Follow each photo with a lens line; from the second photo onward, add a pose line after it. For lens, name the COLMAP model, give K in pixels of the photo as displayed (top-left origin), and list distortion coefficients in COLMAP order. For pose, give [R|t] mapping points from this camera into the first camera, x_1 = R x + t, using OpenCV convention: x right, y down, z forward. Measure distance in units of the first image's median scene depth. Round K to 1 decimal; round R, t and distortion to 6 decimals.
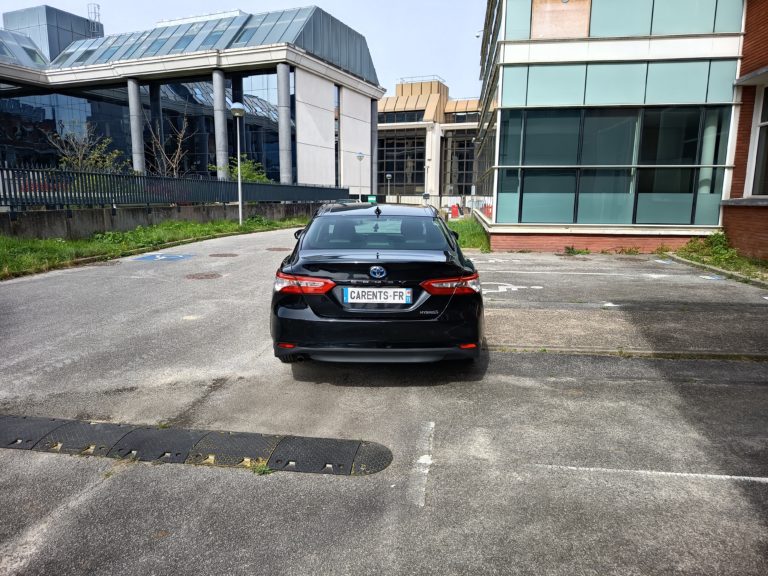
lens RADIAL K [[533.2, 0, 383.2], [0, 533.2, 287.8], [0, 0, 1]] dist [0.048928, -0.053871]
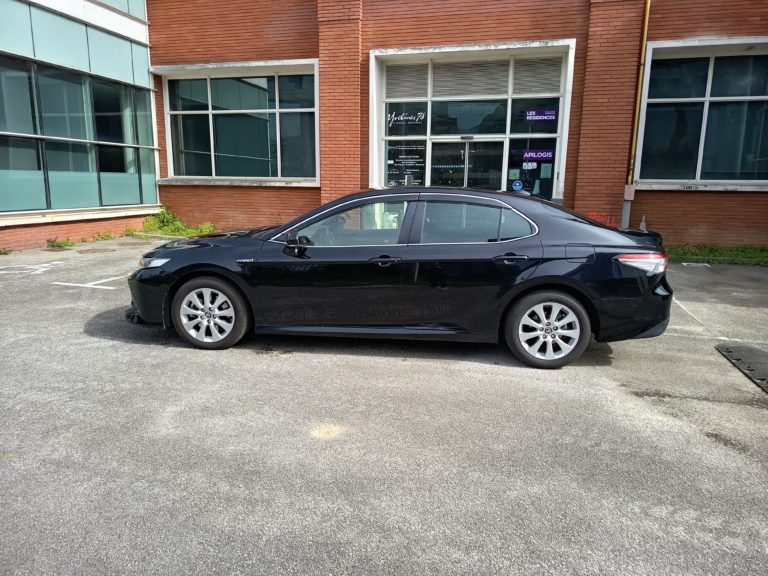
lens RADIAL K [[533.2, 0, 384.4], [0, 533.2, 285.7], [0, 0, 1]] dist [0.048928, -0.053871]
pose [[0.104124, -0.193523, 0.975555, -0.391534], [0.158114, 0.971633, 0.175869, -0.072434], [-0.981916, 0.135937, 0.131769, 0.427376]]
